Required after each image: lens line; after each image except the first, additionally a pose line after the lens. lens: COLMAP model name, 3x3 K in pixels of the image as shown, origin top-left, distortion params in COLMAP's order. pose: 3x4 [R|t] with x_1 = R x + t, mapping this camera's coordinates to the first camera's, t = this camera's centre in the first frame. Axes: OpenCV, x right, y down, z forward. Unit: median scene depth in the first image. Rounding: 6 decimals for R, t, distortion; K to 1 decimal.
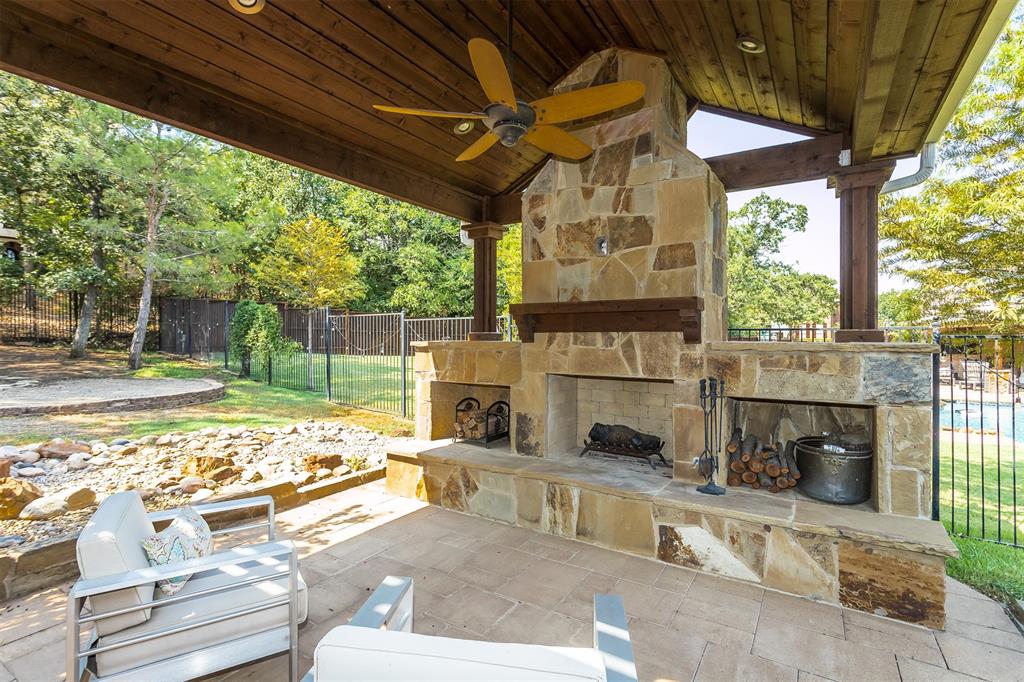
lens RADIAL K [[486.3, 0, 512.8], [0, 486.3, 335.1], [0, 0, 1]] dist [0.002215, -0.000319]
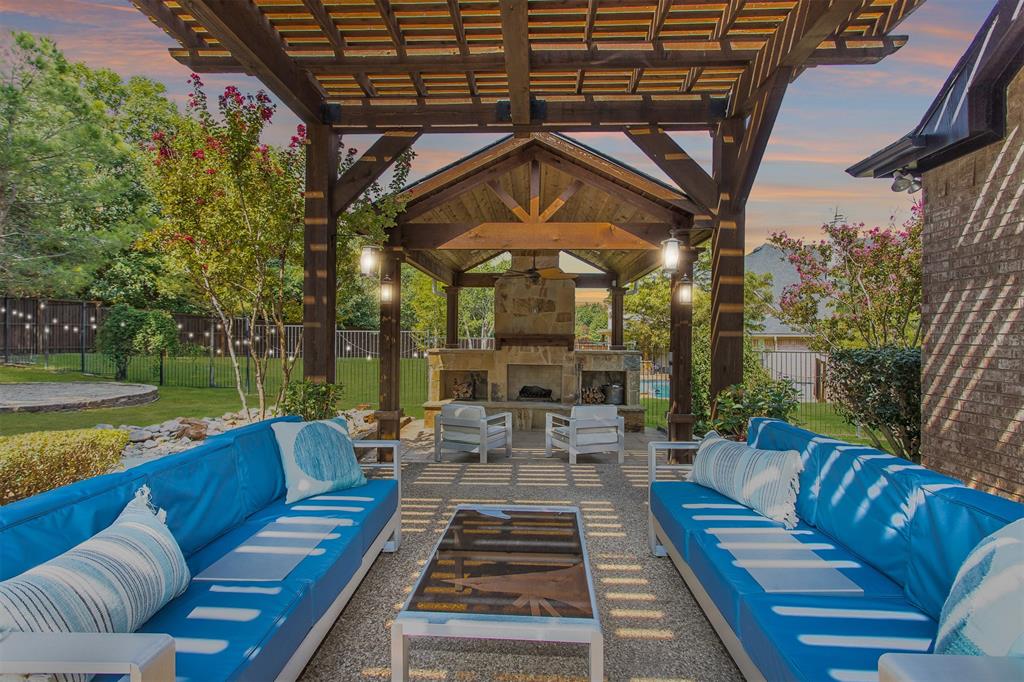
lens RADIAL K [[486.3, 0, 512.8], [0, 486.3, 335.1], [0, 0, 1]] dist [0.002215, -0.000319]
pose [[0.866045, 0.009648, 0.499872, -1.063914], [-0.012486, 0.999919, 0.002333, -0.063199], [-0.499810, -0.008262, 0.866096, -0.981808]]
